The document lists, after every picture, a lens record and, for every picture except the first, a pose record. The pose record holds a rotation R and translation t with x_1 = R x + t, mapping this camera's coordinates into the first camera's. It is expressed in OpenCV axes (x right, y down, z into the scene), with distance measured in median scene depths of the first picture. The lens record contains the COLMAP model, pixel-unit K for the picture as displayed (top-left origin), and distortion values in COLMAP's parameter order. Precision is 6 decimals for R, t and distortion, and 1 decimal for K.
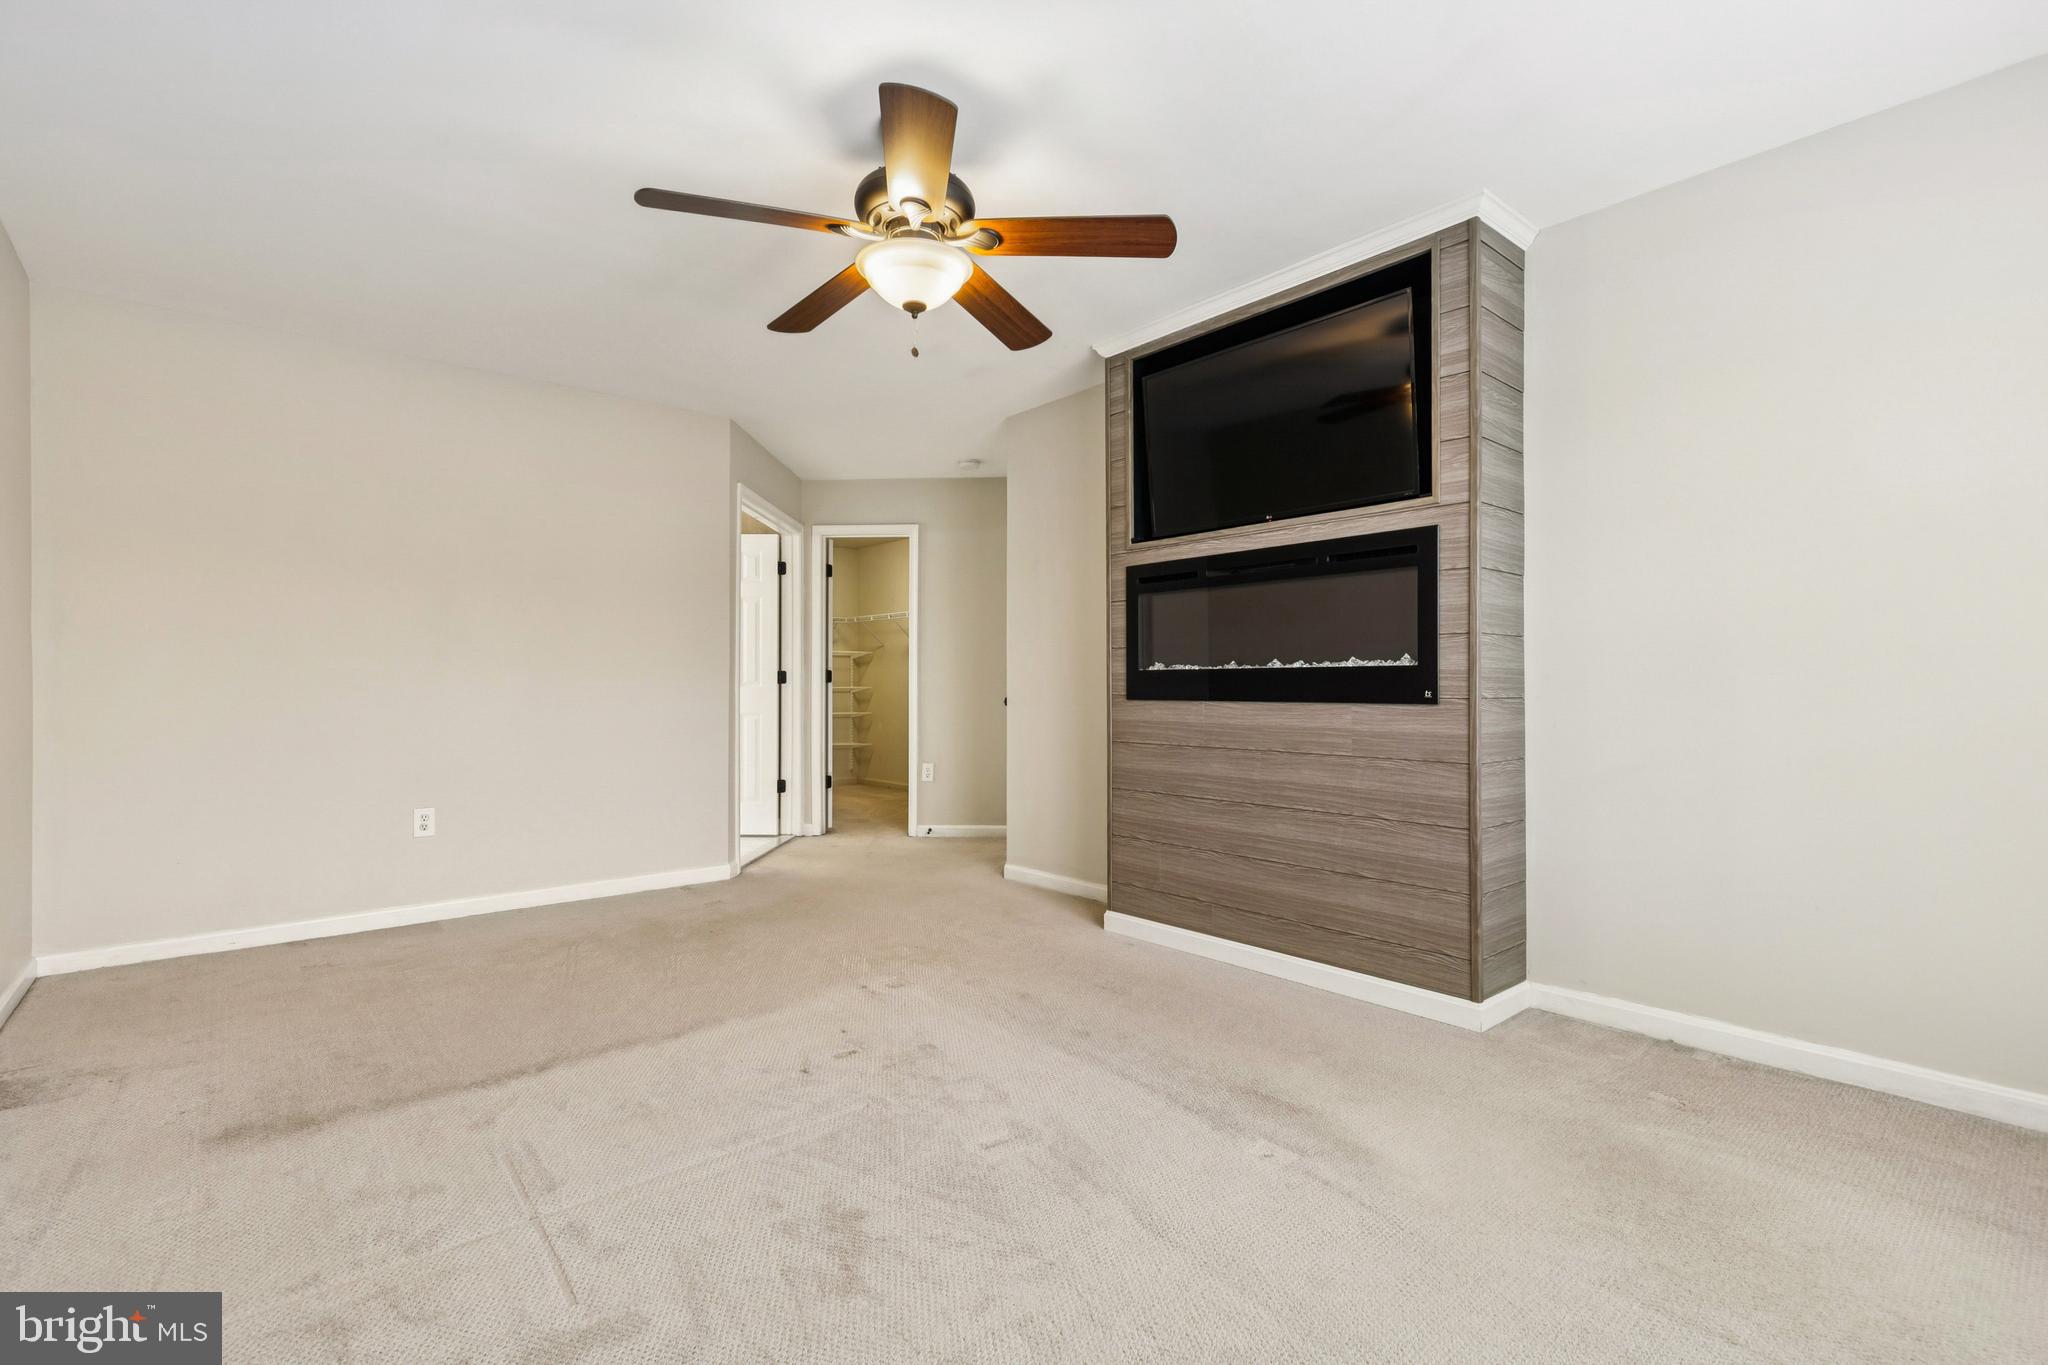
lens RADIAL K [[939.8, 0, 1022.9], [0, 939.8, 692.8], [0, 0, 1]] dist [0.016104, -0.000241]
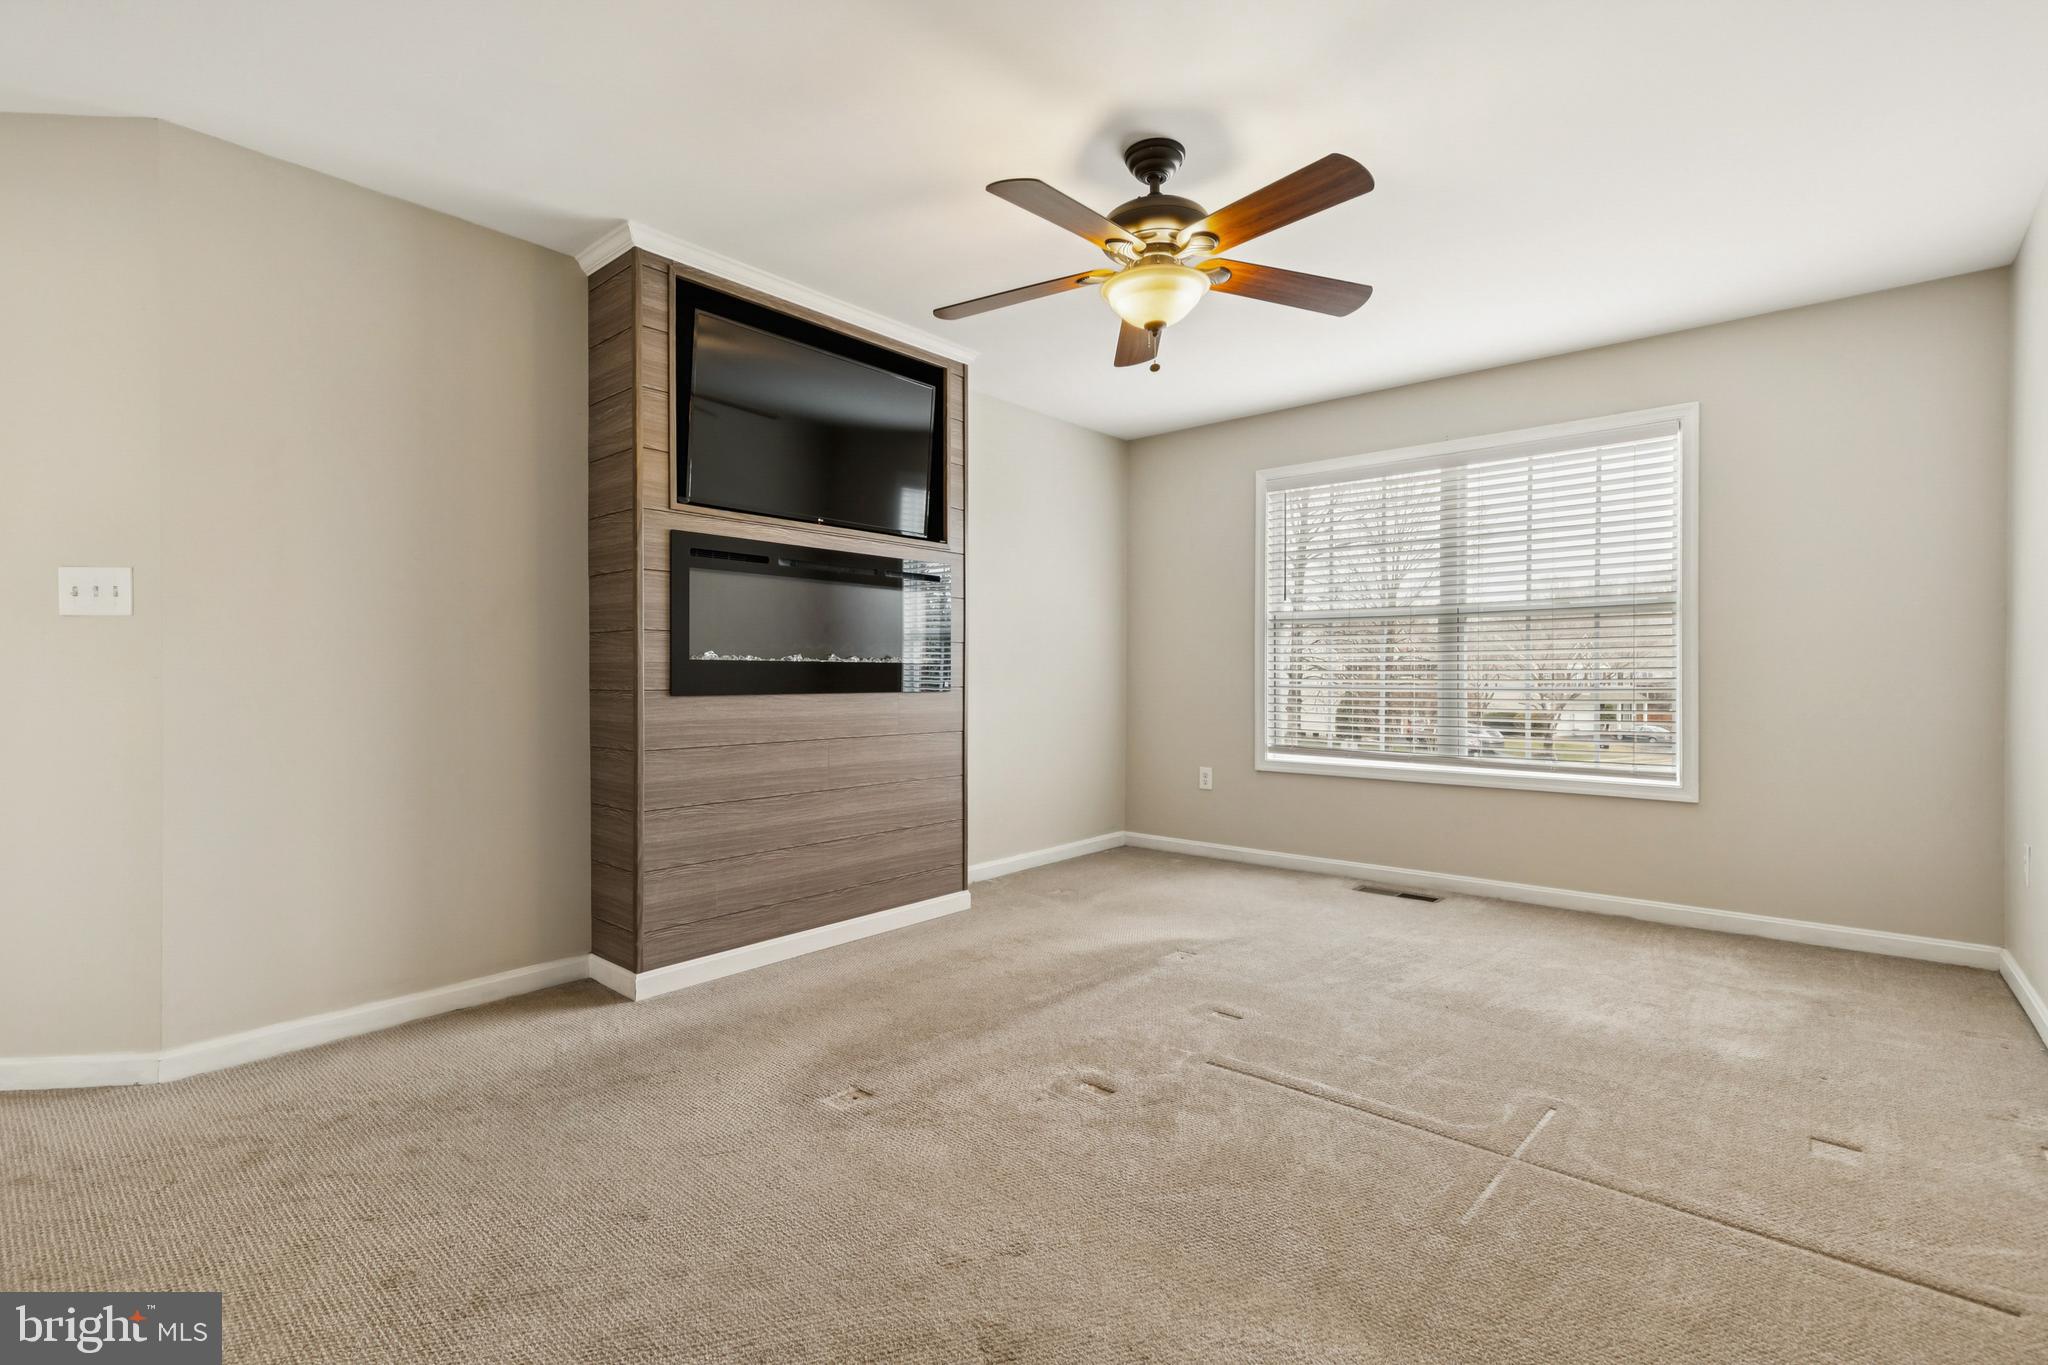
lens RADIAL K [[939.8, 0, 1029.7], [0, 939.8, 681.0], [0, 0, 1]] dist [0.016104, -0.000241]
pose [[-0.161531, -0.005147, 0.986854, -0.802173], [0.006618, 0.999958, 0.006298, -0.009169], [-0.986845, 0.007548, -0.161490, 0.912233]]
